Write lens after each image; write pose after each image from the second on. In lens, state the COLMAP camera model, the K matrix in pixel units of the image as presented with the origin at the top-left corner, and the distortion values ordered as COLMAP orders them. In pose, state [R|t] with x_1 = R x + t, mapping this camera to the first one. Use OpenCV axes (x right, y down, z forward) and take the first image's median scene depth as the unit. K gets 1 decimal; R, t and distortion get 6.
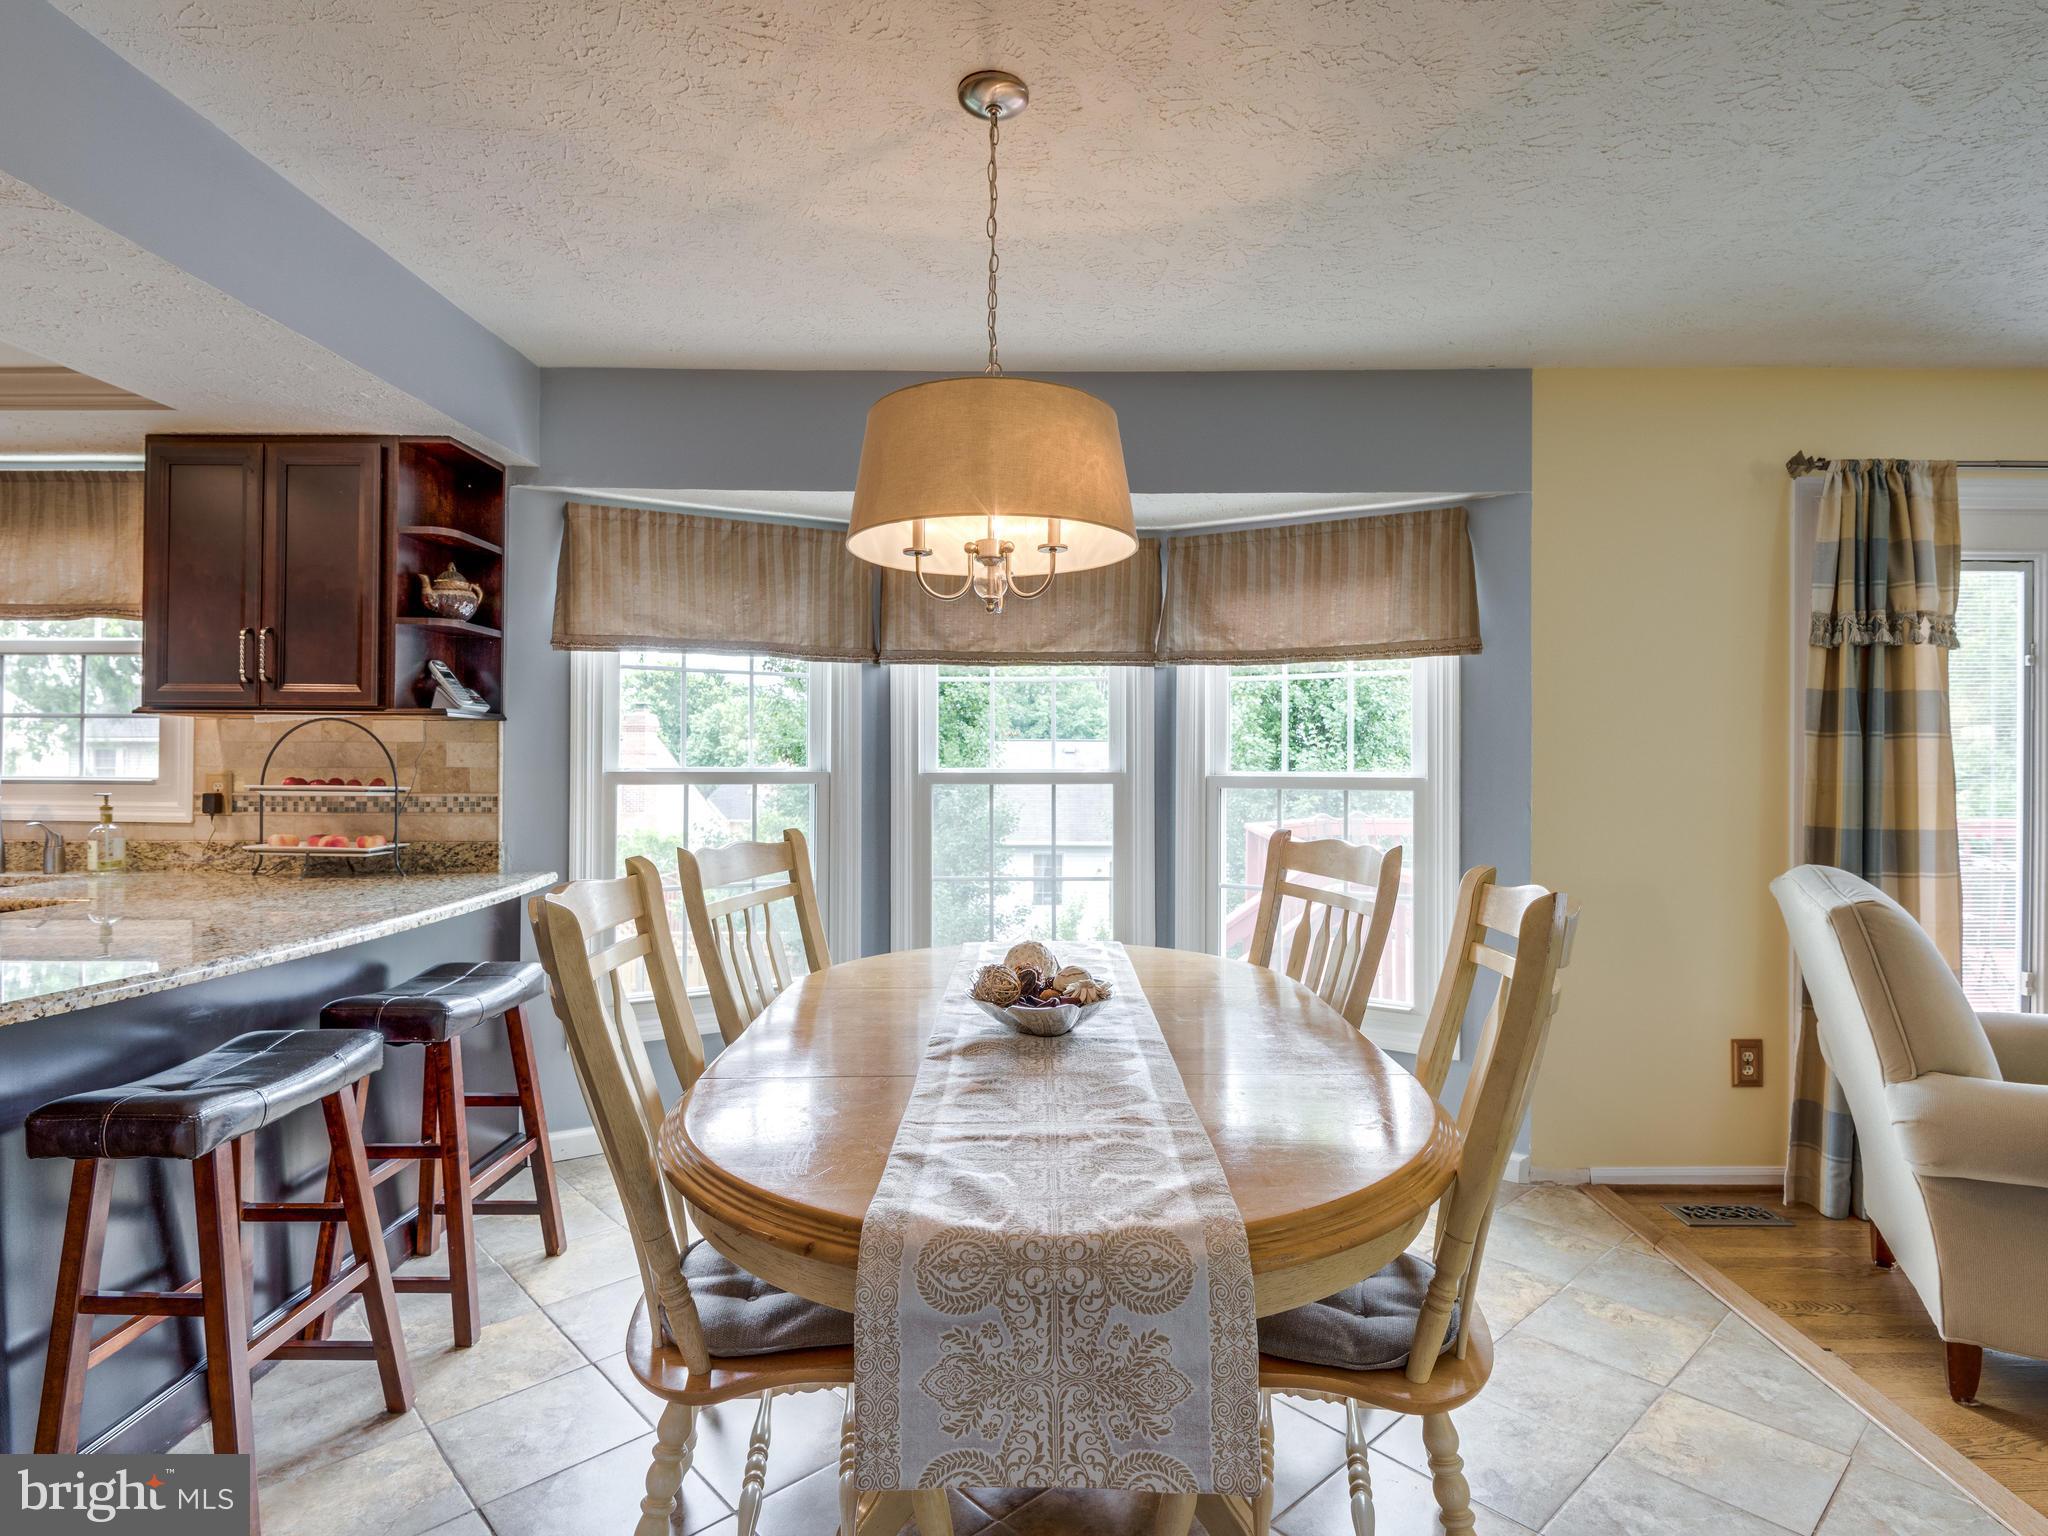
lens RADIAL K [[1102.1, 0, 1024.5], [0, 1102.1, 749.8], [0, 0, 1]] dist [0.020094, -0.011881]
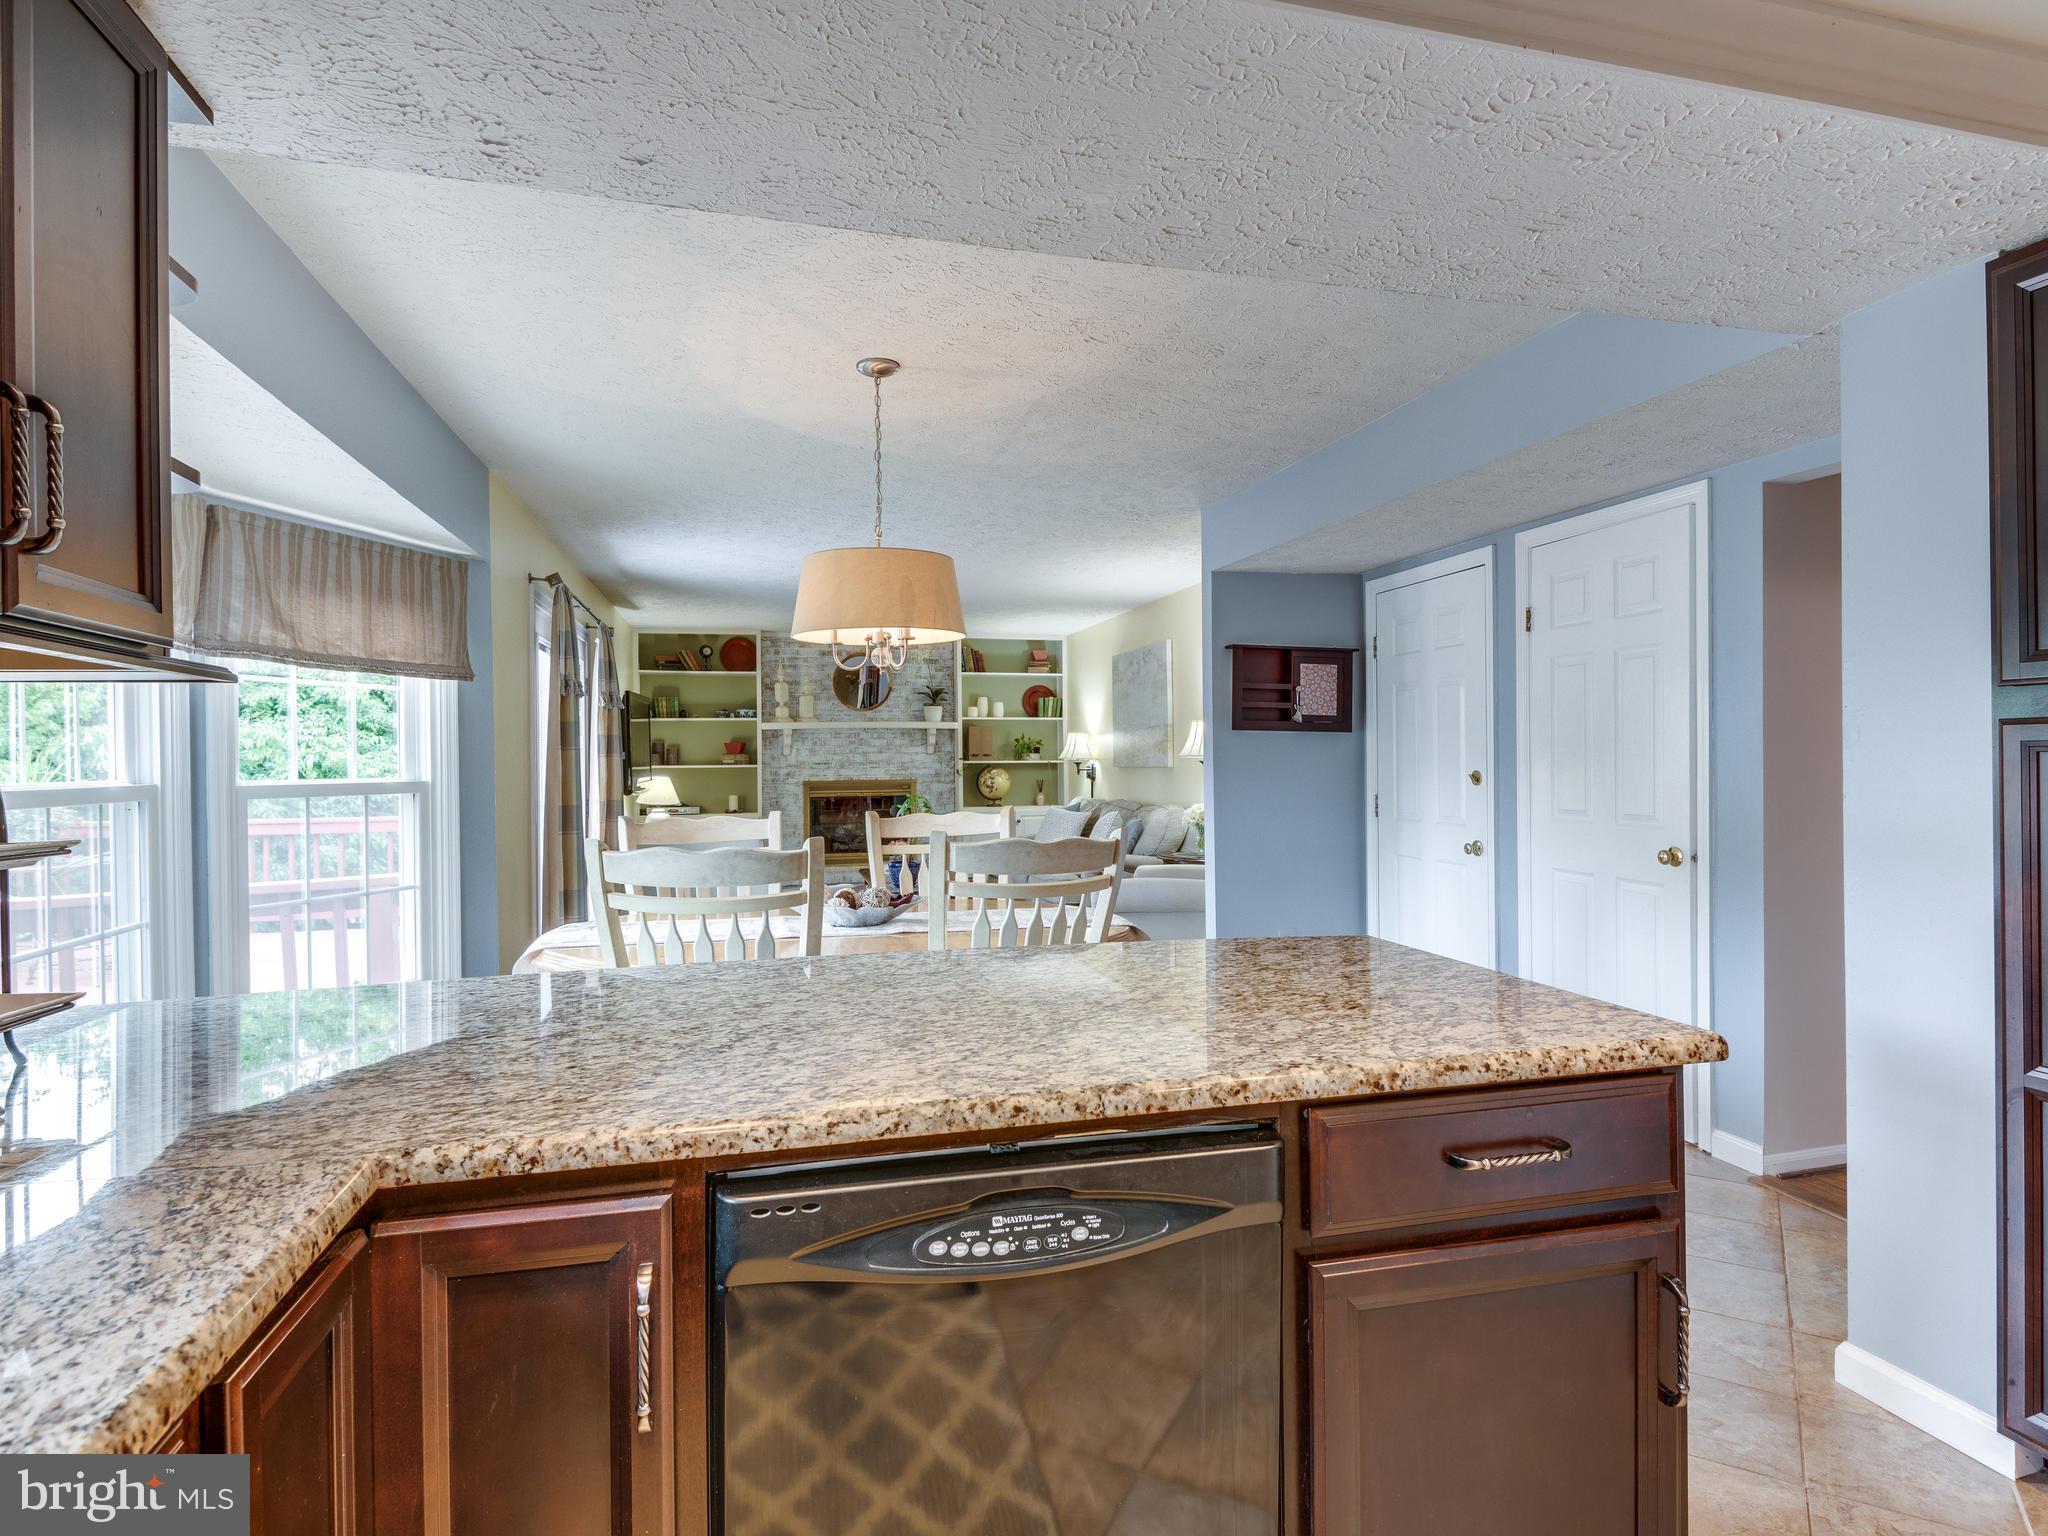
lens RADIAL K [[1102.1, 0, 1030.9], [0, 1102.1, 757.0], [0, 0, 1]] dist [0.020094, -0.011881]
pose [[-0.249415, 0.003903, 0.968389, -0.966828], [0.003706, 0.999988, -0.003076, 0.005805], [-0.968390, 0.002822, -0.249427, 0.698306]]
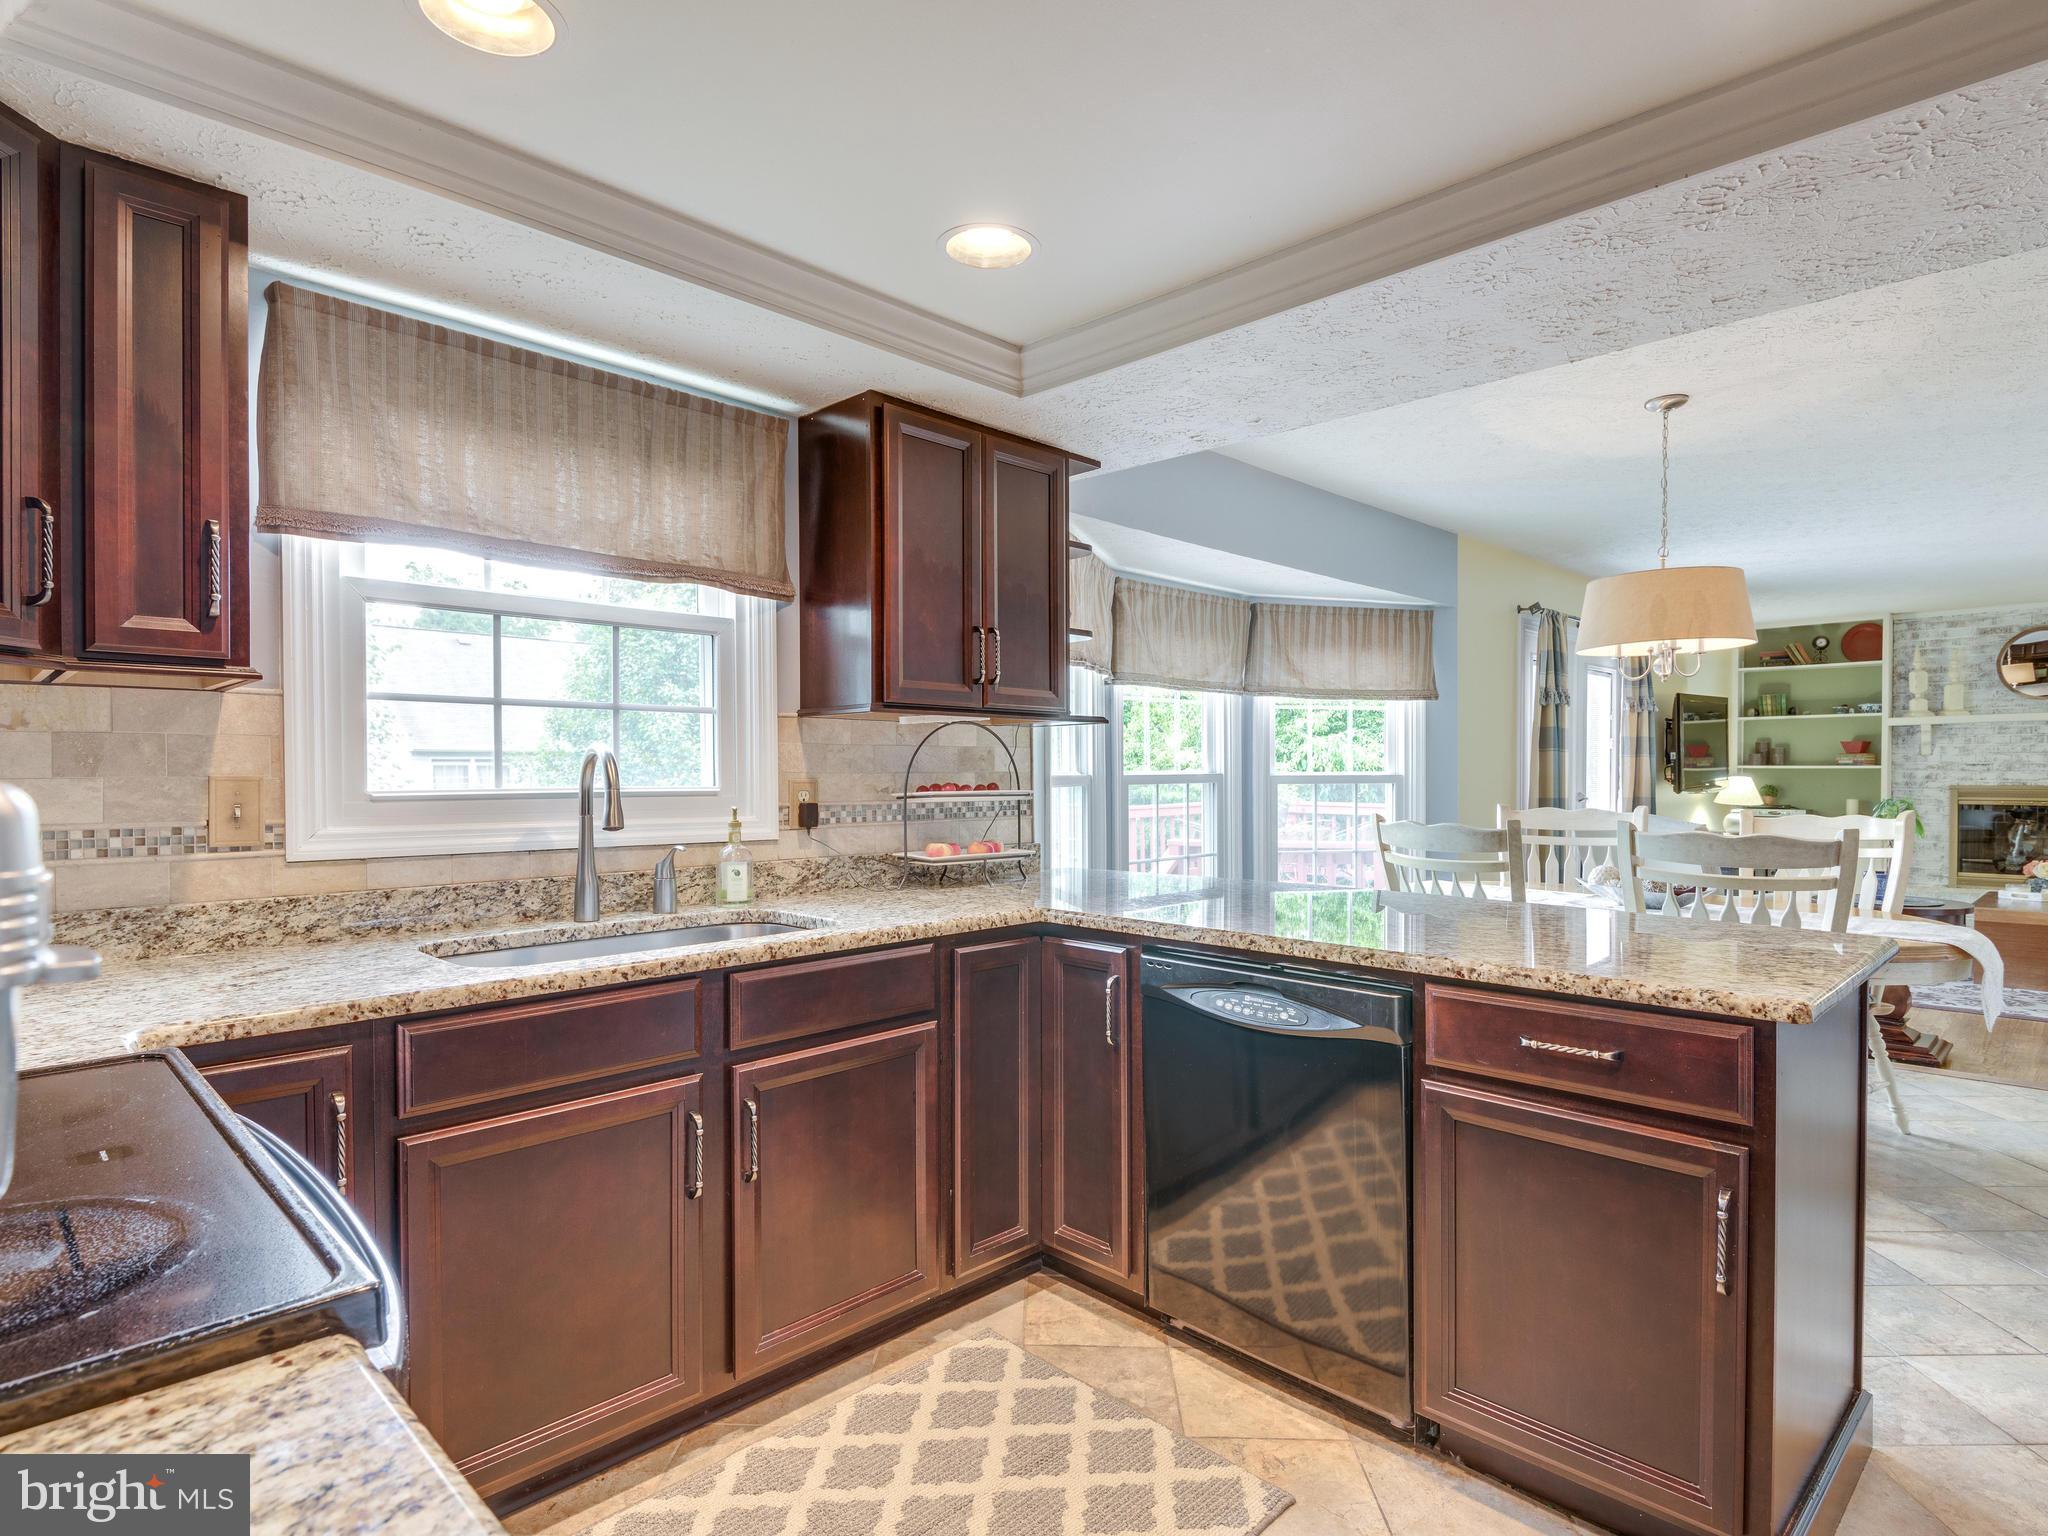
lens RADIAL K [[1102.1, 0, 1059.4], [0, 1102.1, 782.6], [0, 0, 1]] dist [0.020094, -0.011881]
pose [[0.691917, -0.013115, 0.721858, -1.179862], [0.000158, 0.999838, 0.018014, 0.007470], [-0.721977, -0.012350, 0.691807, 0.260141]]
